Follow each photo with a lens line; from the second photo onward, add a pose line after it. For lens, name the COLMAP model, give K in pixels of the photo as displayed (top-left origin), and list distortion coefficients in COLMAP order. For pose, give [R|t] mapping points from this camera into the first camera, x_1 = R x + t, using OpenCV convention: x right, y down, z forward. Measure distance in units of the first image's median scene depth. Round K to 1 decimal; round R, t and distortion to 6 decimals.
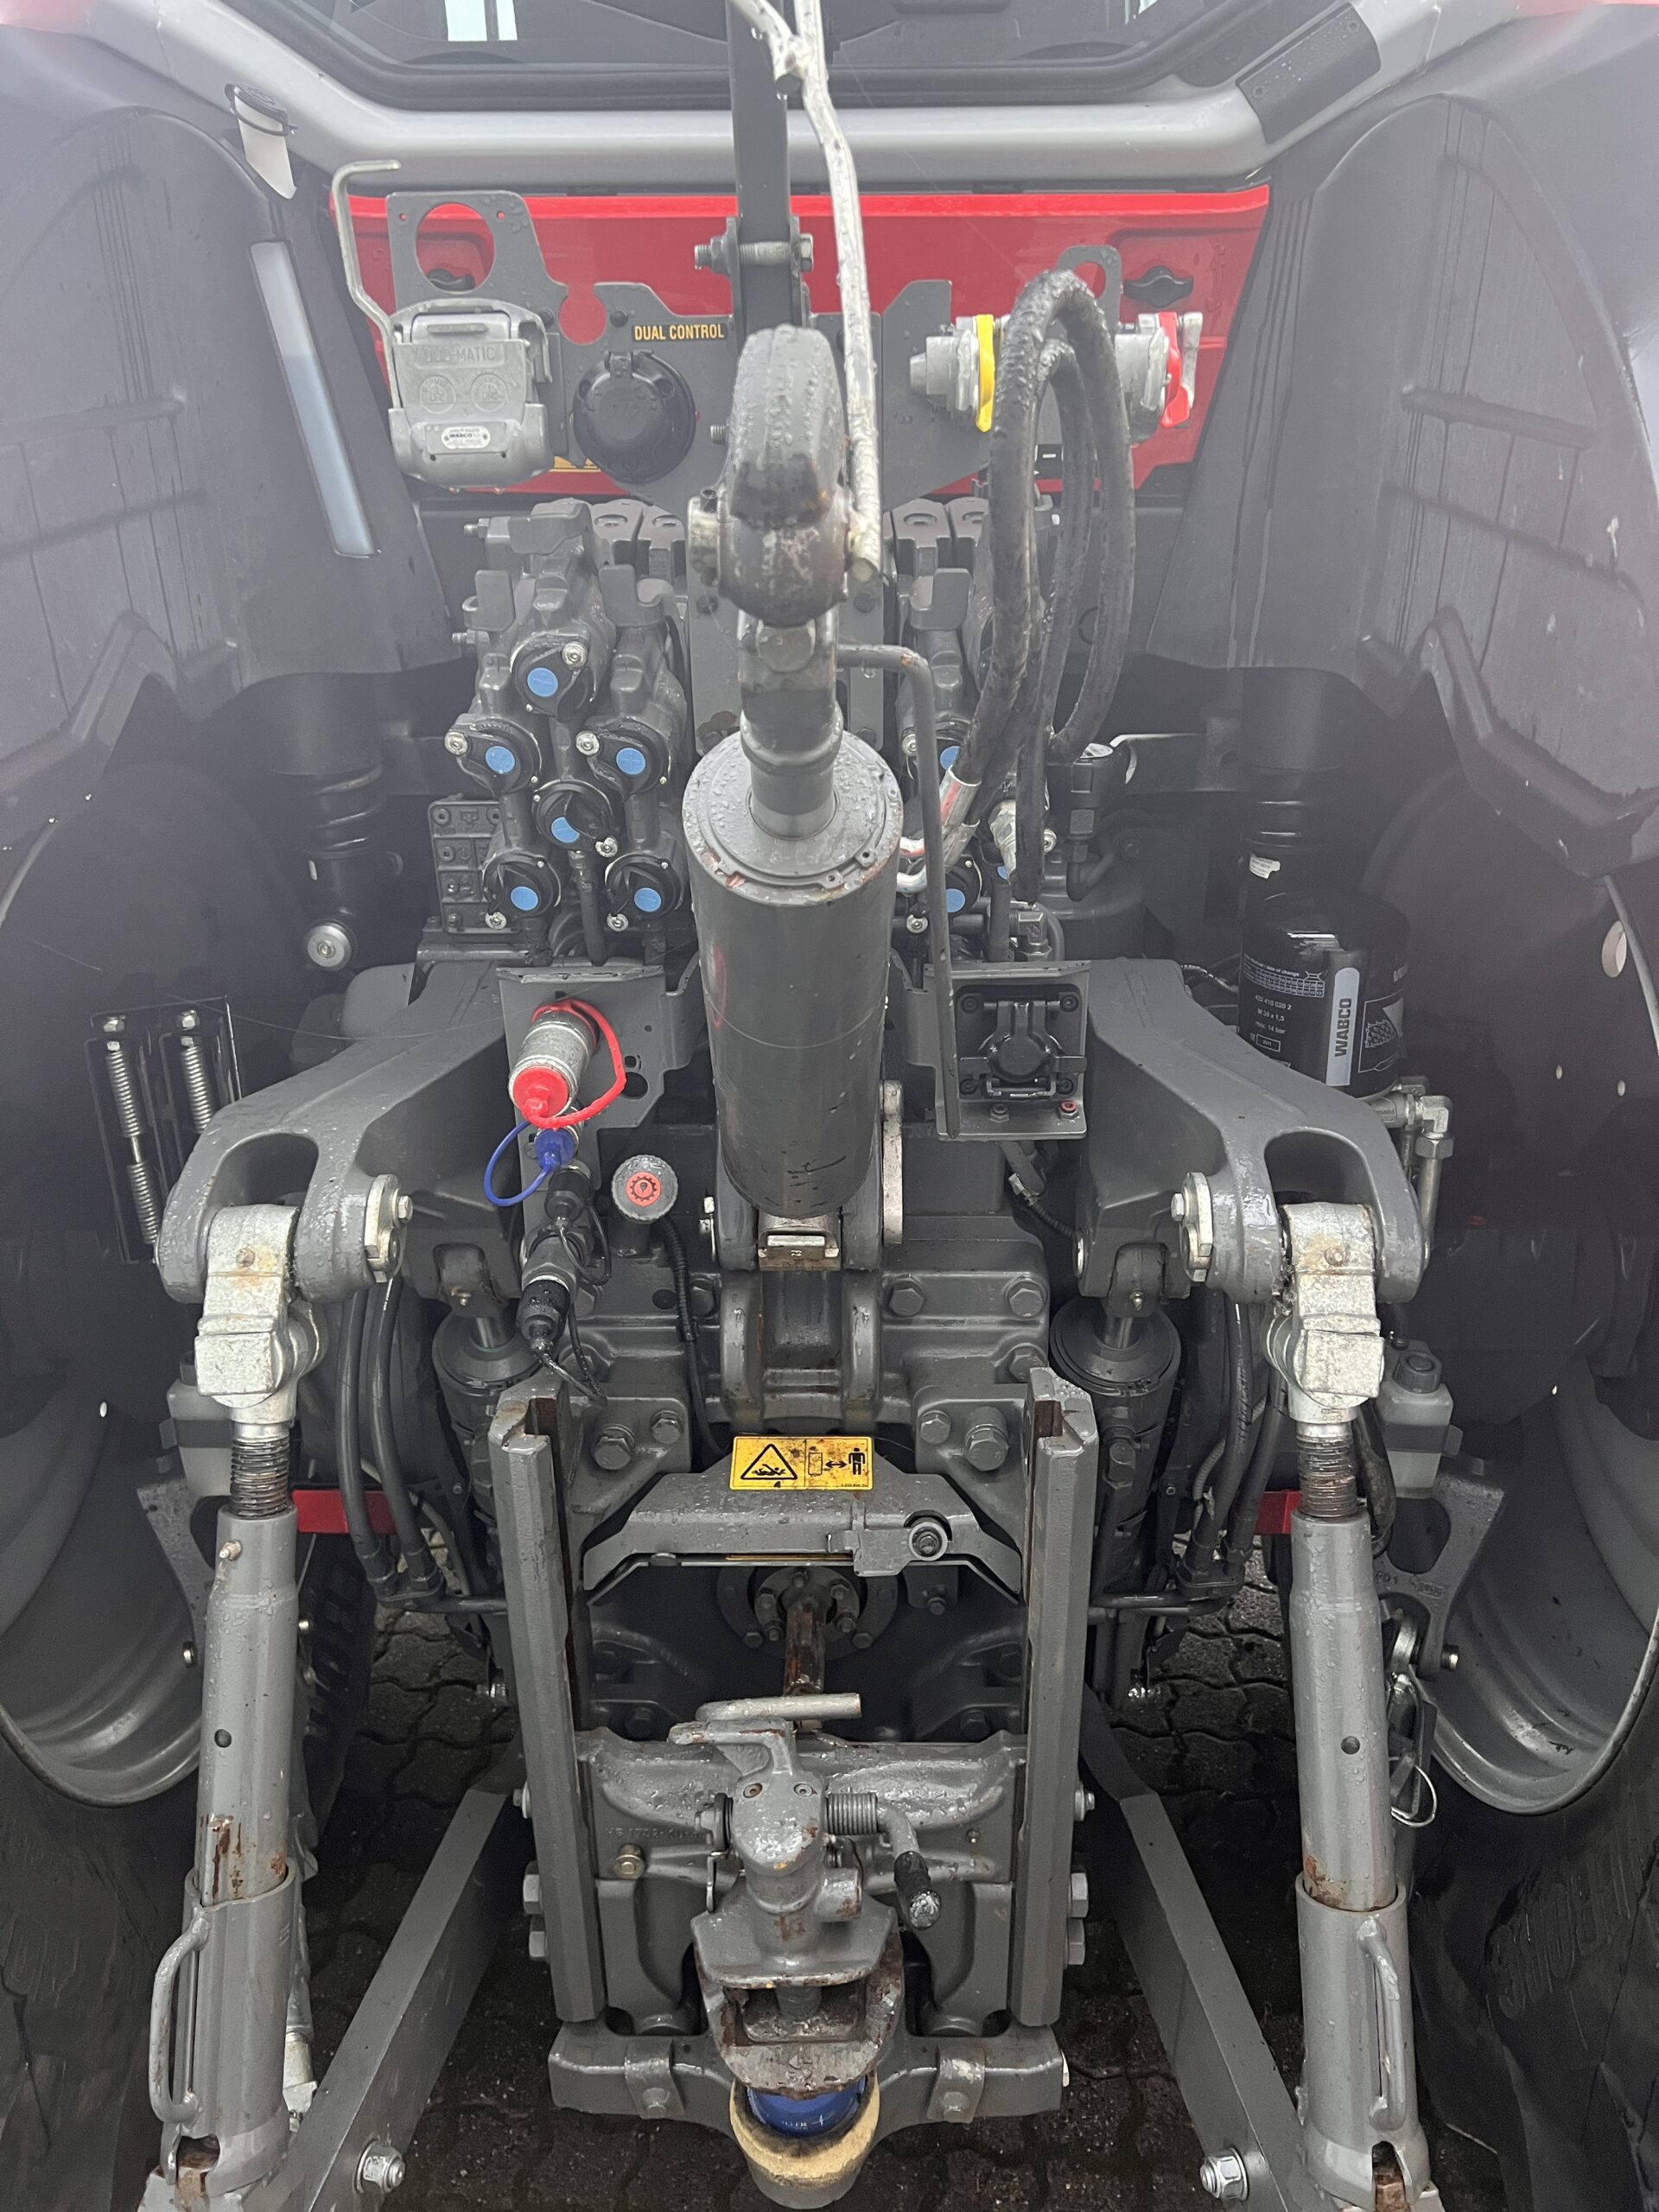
lens RADIAL K [[1655.1, 0, 829.7], [0, 1655.1, 1107.1], [0, 0, 1]] dist [0.061133, -0.067447]
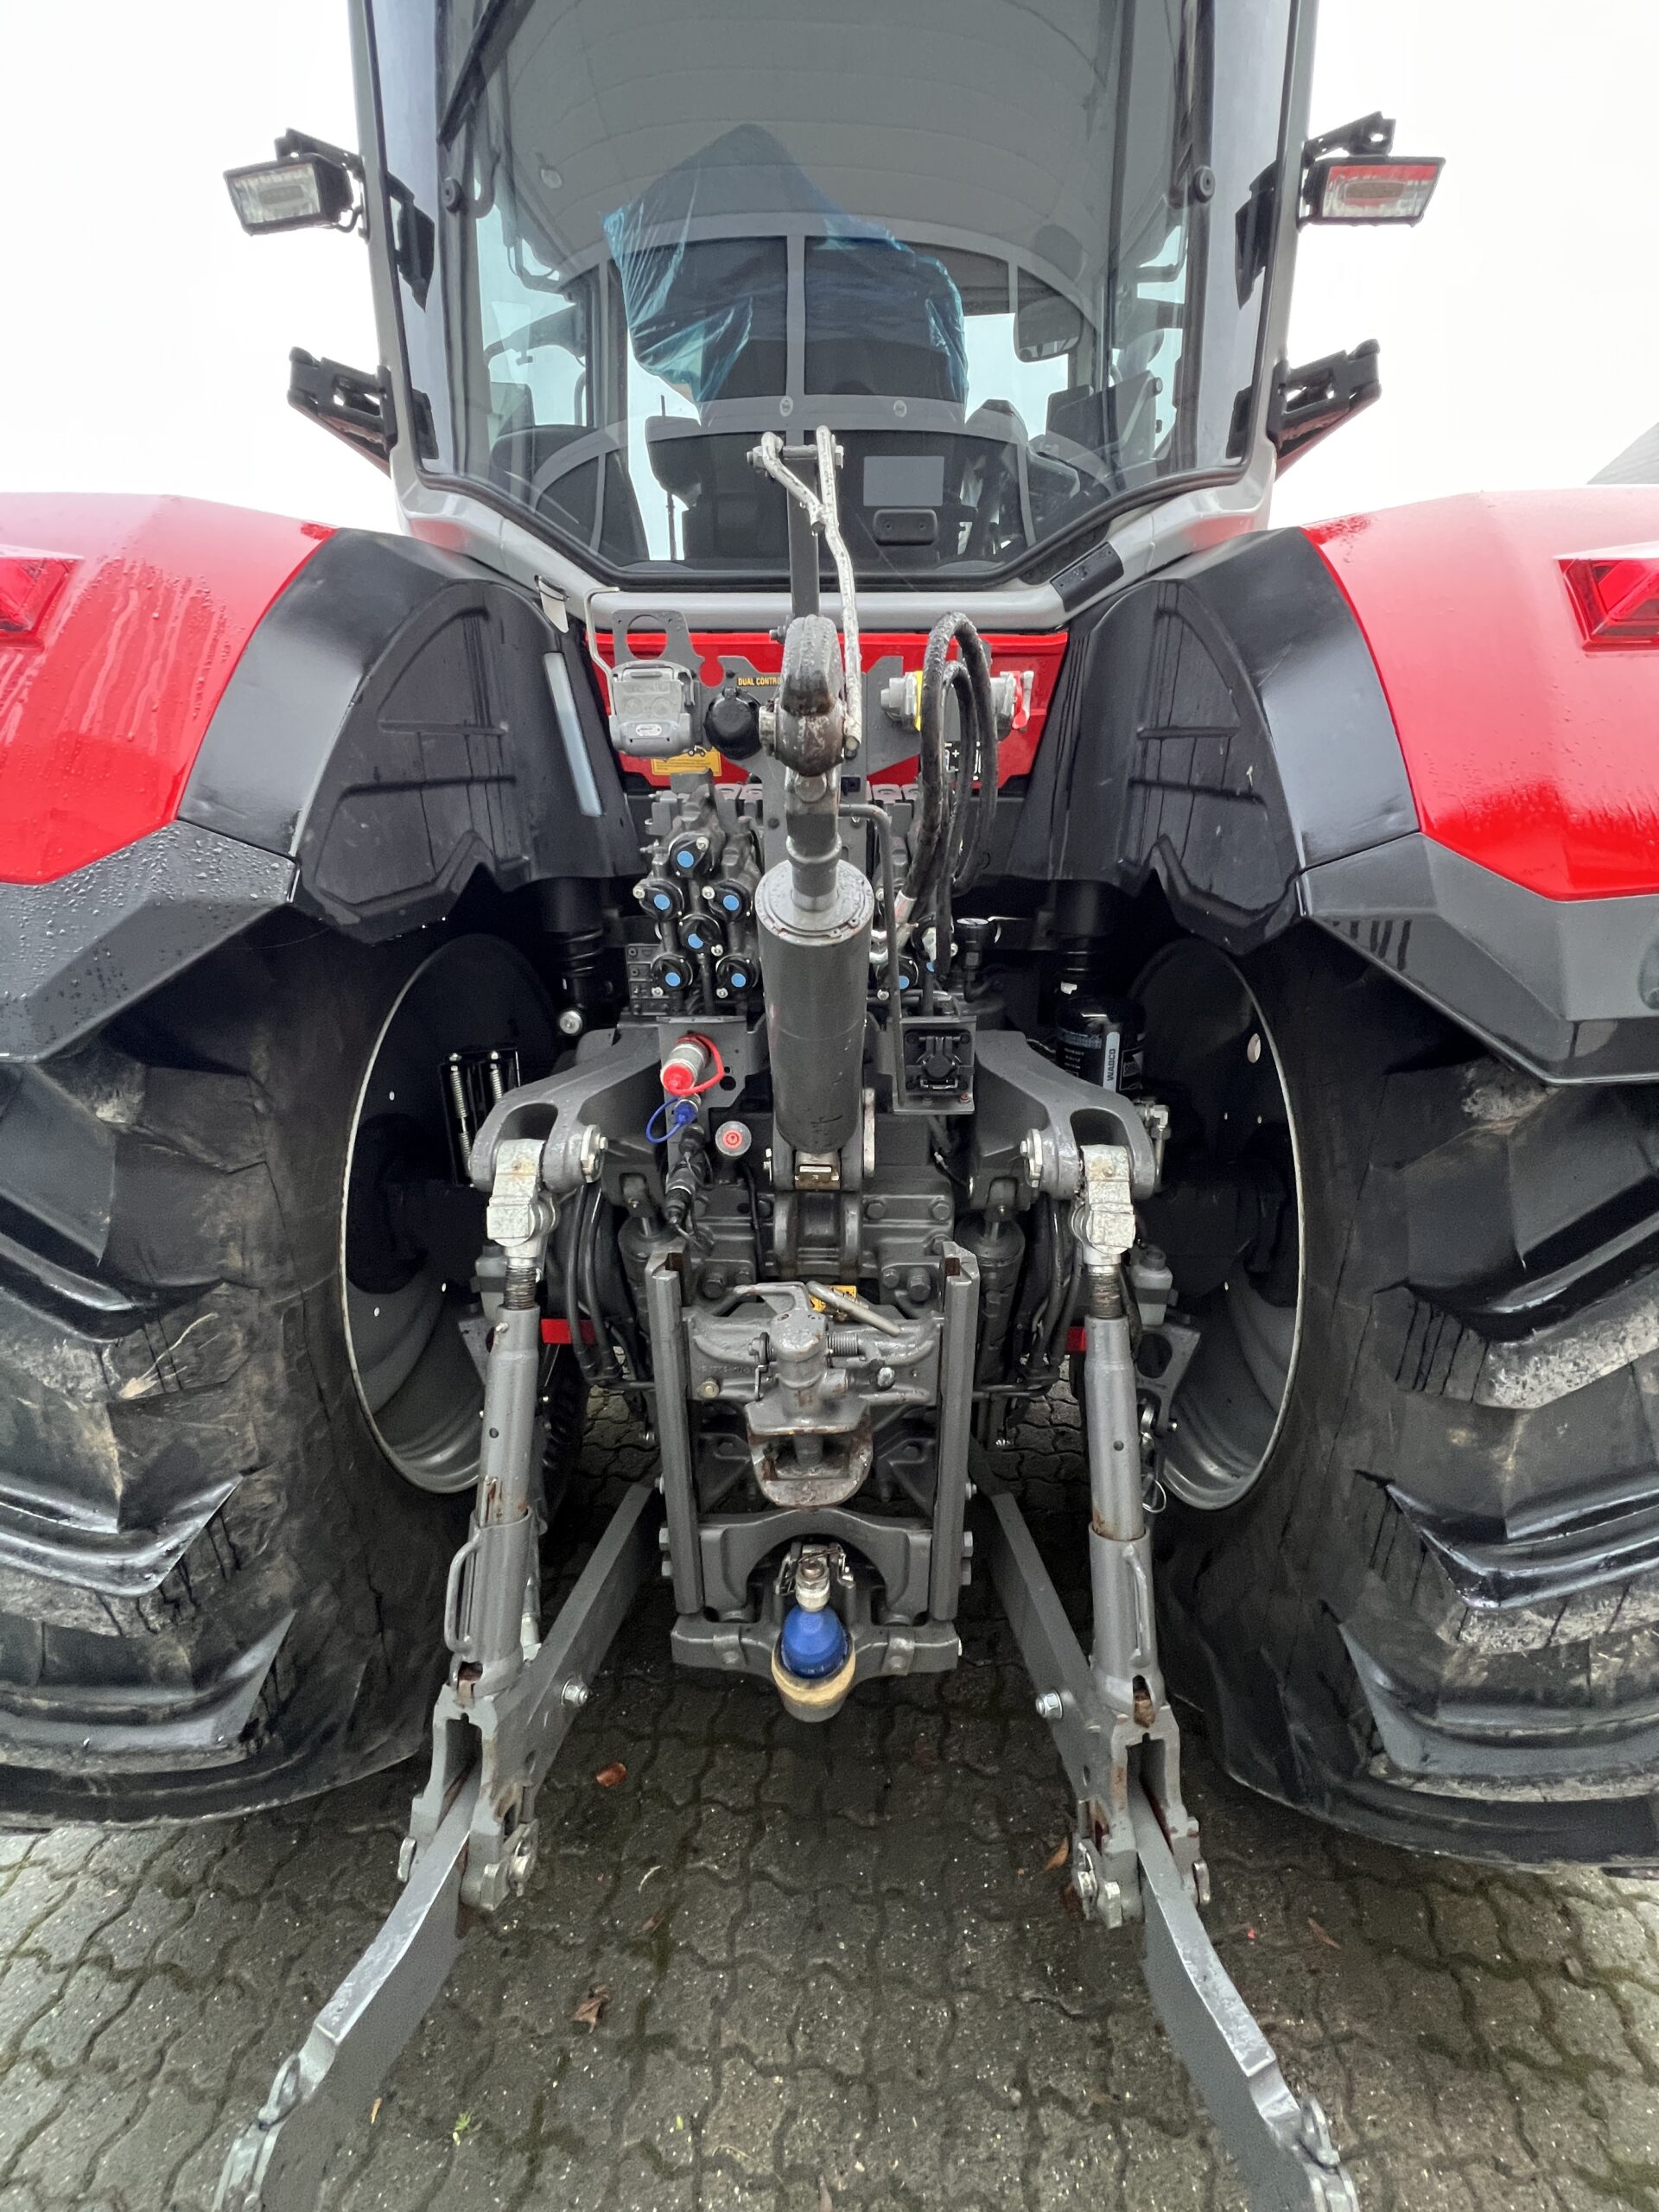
lens RADIAL K [[872.9, 0, 835.7], [0, 872.9, 1102.8], [0, 0, 1]] dist [0.000671, -0.001942]
pose [[0.999893, 0.013592, -0.005396, 0.005640], [-0.013966, 0.996951, -0.076768, 0.073244], [0.004336, 0.076835, 0.997034, 0.028254]]
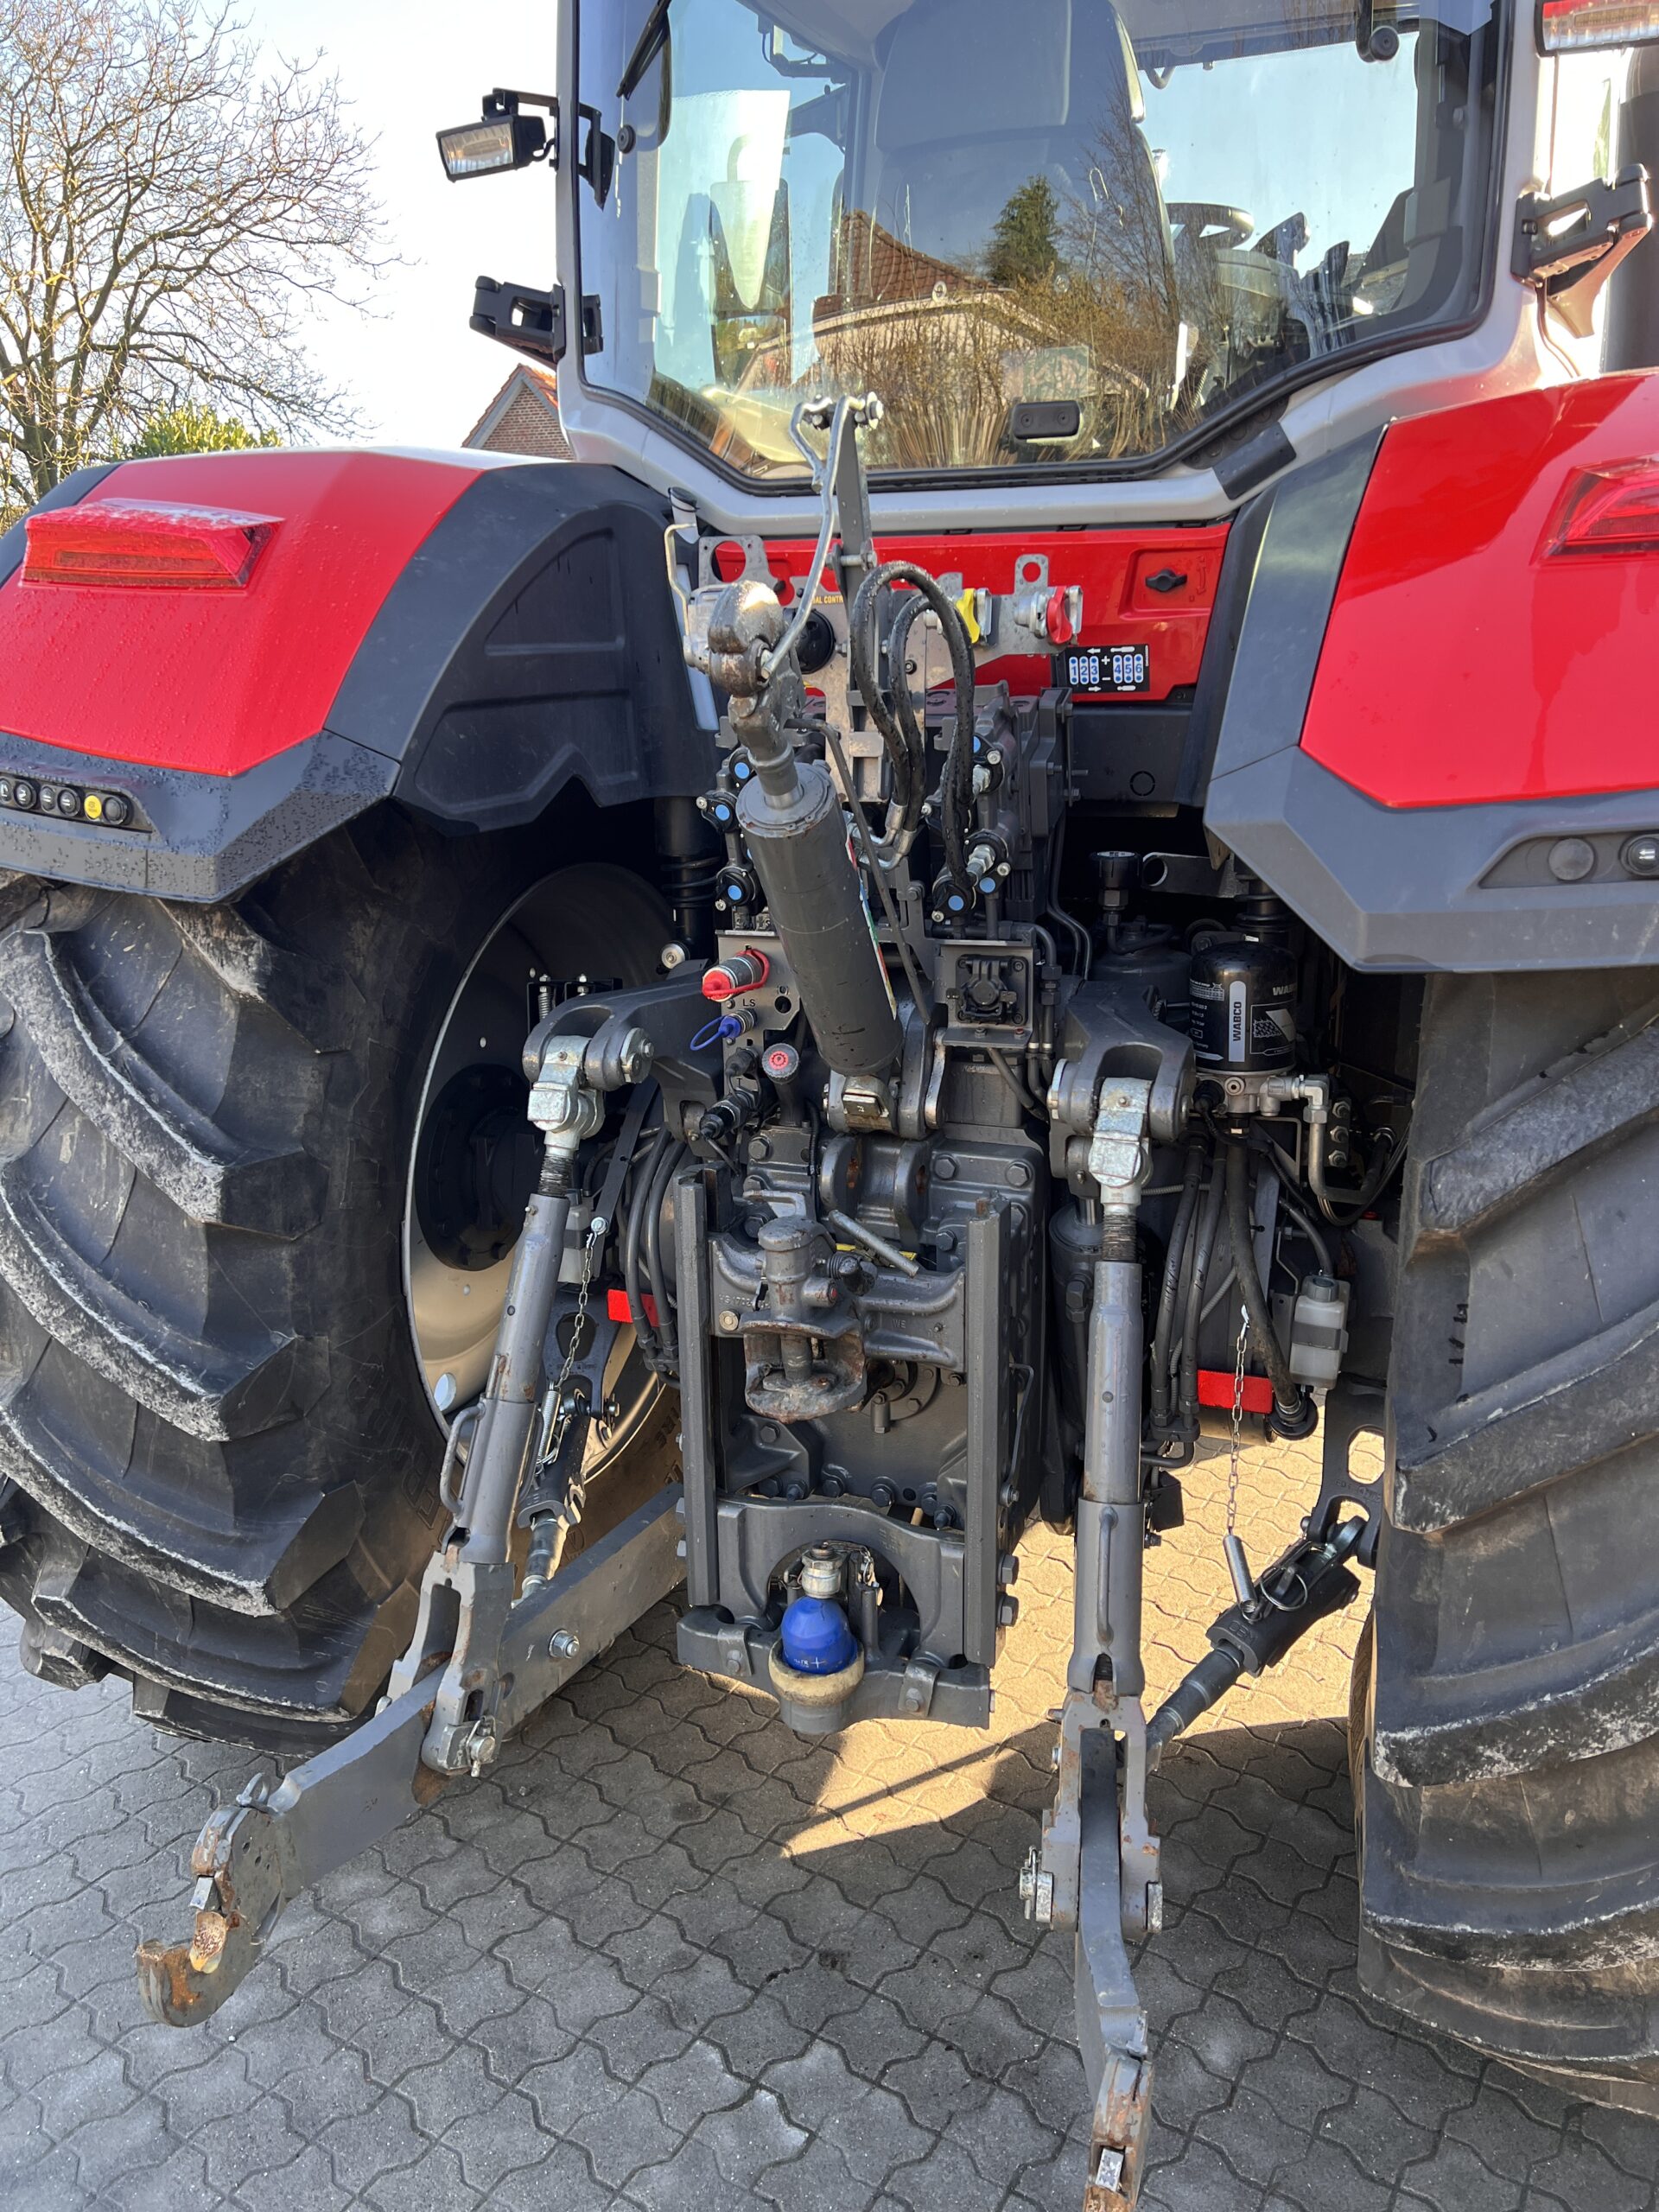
lens RADIAL K [[1655.1, 0, 838.1], [0, 1655.1, 1104.1], [0, 0, 1]] dist [0.061133, -0.067447]
pose [[0.942839, 0.089423, -0.321027, 0.457030], [-0.142774, 0.978828, -0.146664, 0.305236], [0.301115, 0.184115, 0.935645, -0.546642]]
